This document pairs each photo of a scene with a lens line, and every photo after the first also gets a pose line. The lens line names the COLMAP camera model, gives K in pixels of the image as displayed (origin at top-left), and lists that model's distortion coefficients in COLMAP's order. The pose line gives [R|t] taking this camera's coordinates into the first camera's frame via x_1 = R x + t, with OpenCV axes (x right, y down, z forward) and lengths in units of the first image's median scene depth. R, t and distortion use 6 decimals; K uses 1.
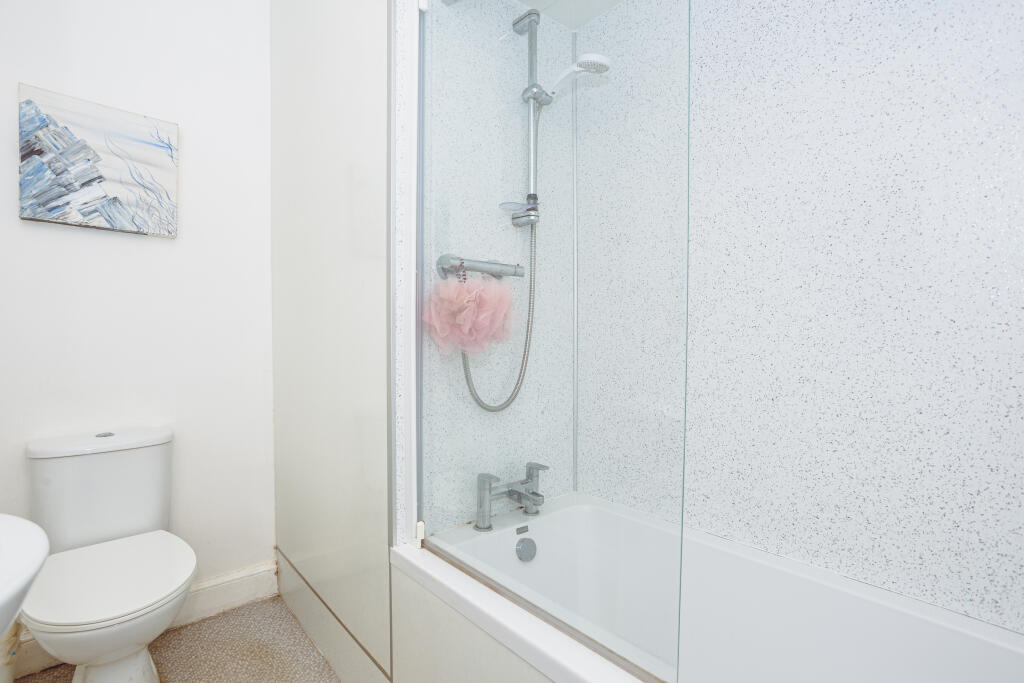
lens RADIAL K [[494.0, 0, 509.9], [0, 494.0, 348.4], [0, 0, 1]] dist [-0.054063, 0.033531]
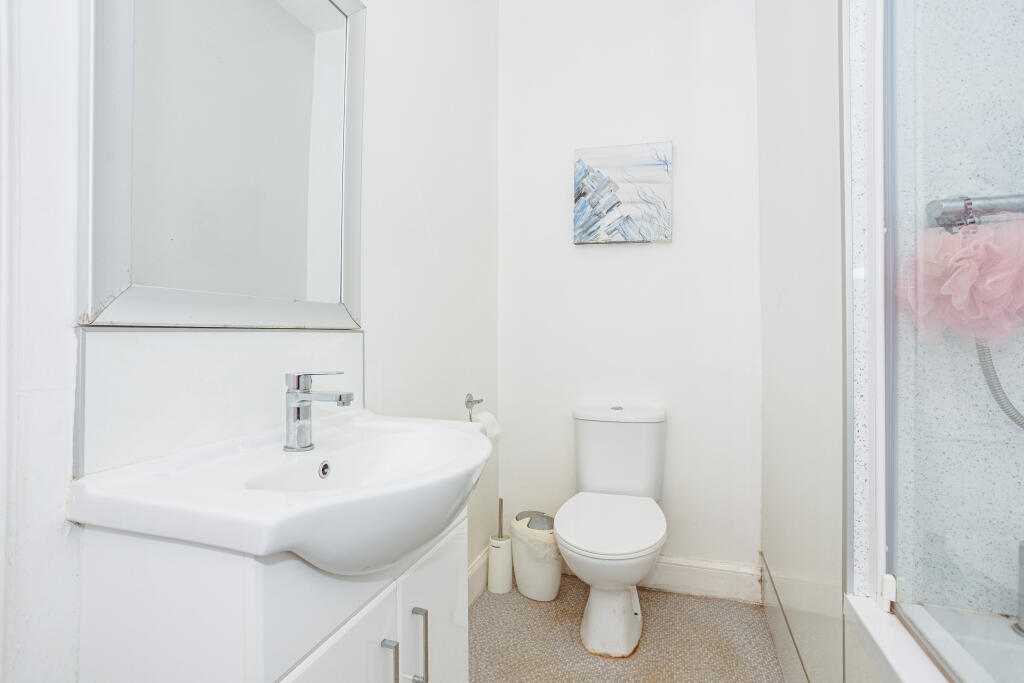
lens RADIAL K [[496.7, 0, 511.6], [0, 496.7, 331.0], [0, 0, 1]] dist [-0.054474, 0.025675]
pose [[0.506514, -0.010019, -0.862174, 0.122981], [-0.026883, 0.999263, -0.027405, 0.025334], [0.861813, 0.037059, 0.505871, 0.124306]]
